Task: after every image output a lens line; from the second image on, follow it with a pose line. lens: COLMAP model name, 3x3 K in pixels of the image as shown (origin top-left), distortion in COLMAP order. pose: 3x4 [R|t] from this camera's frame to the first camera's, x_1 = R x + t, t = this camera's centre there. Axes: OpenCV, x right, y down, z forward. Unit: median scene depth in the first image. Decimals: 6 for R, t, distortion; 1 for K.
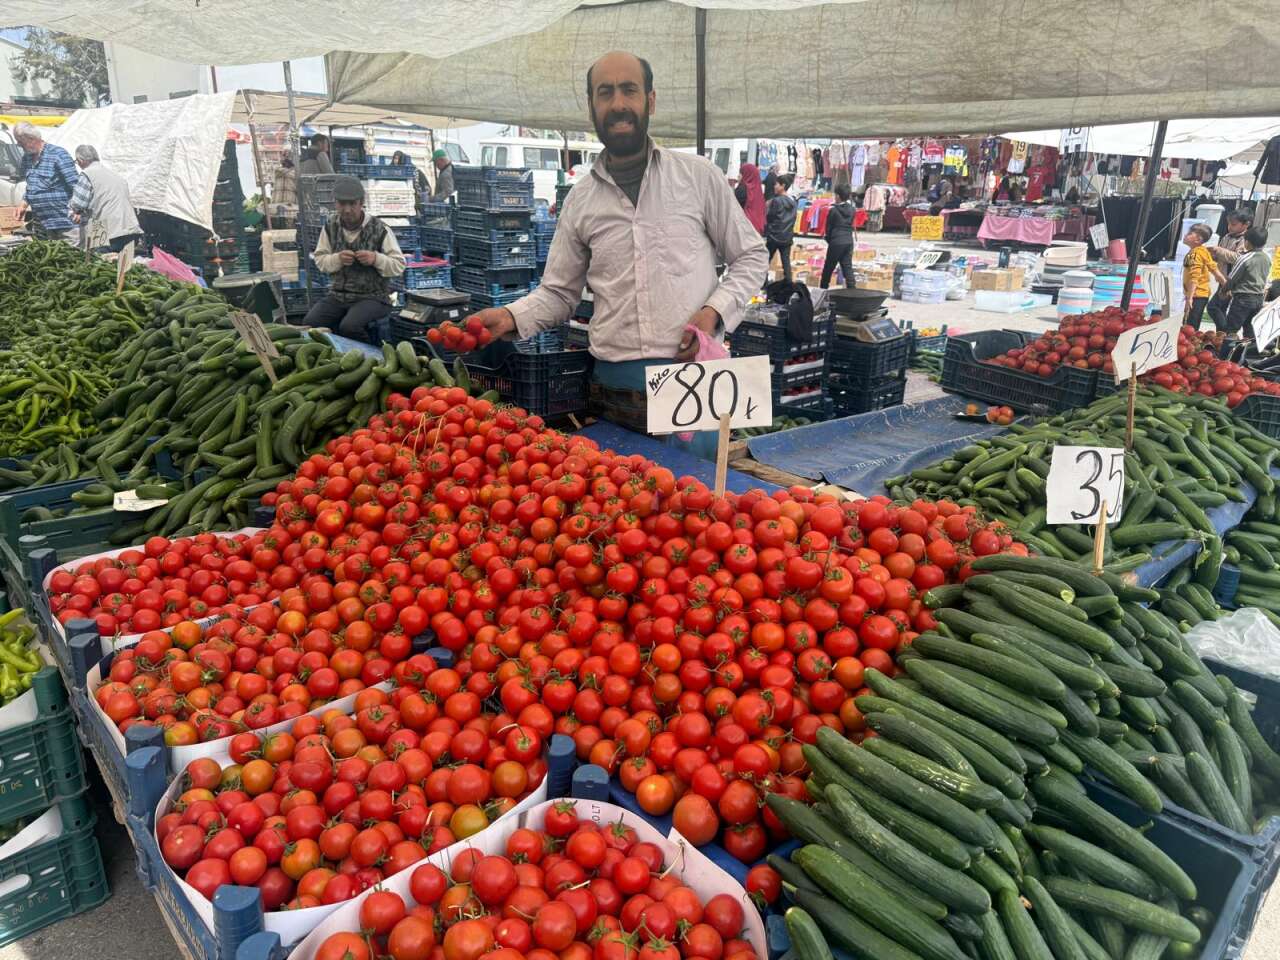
lens RADIAL K [[889.3, 0, 640.0], [0, 889.3, 480.0], [0, 0, 1]] dist [0.060388, -0.076798]
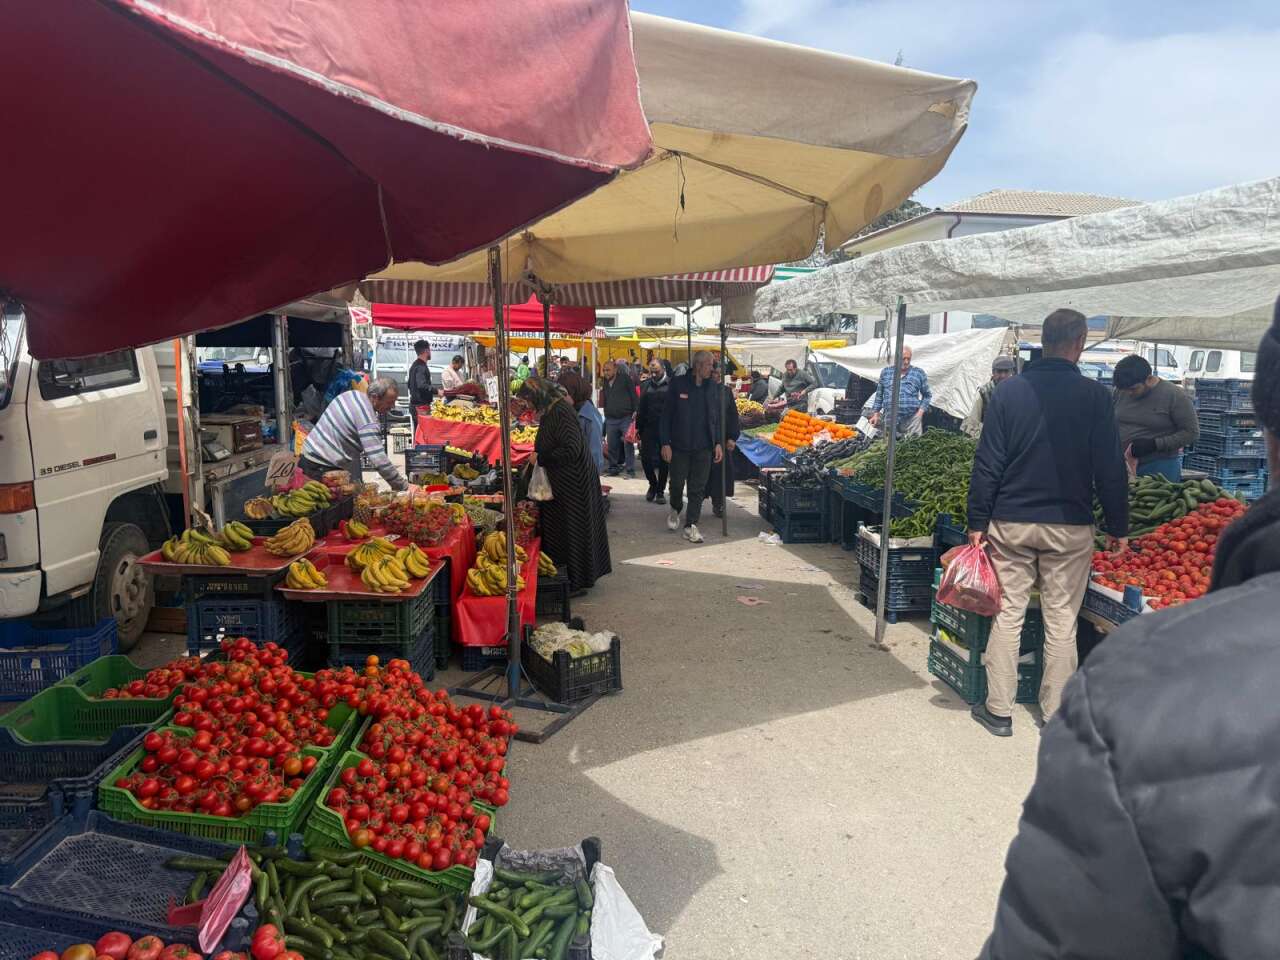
lens RADIAL K [[889.3, 0, 640.0], [0, 889.3, 480.0], [0, 0, 1]] dist [0.060388, -0.076798]
pose [[0.767346, 0.065803, -0.637848, 0.009435], [-0.199061, 0.970021, -0.139404, 0.126808], [0.609553, 0.233942, 0.757440, -0.420365]]
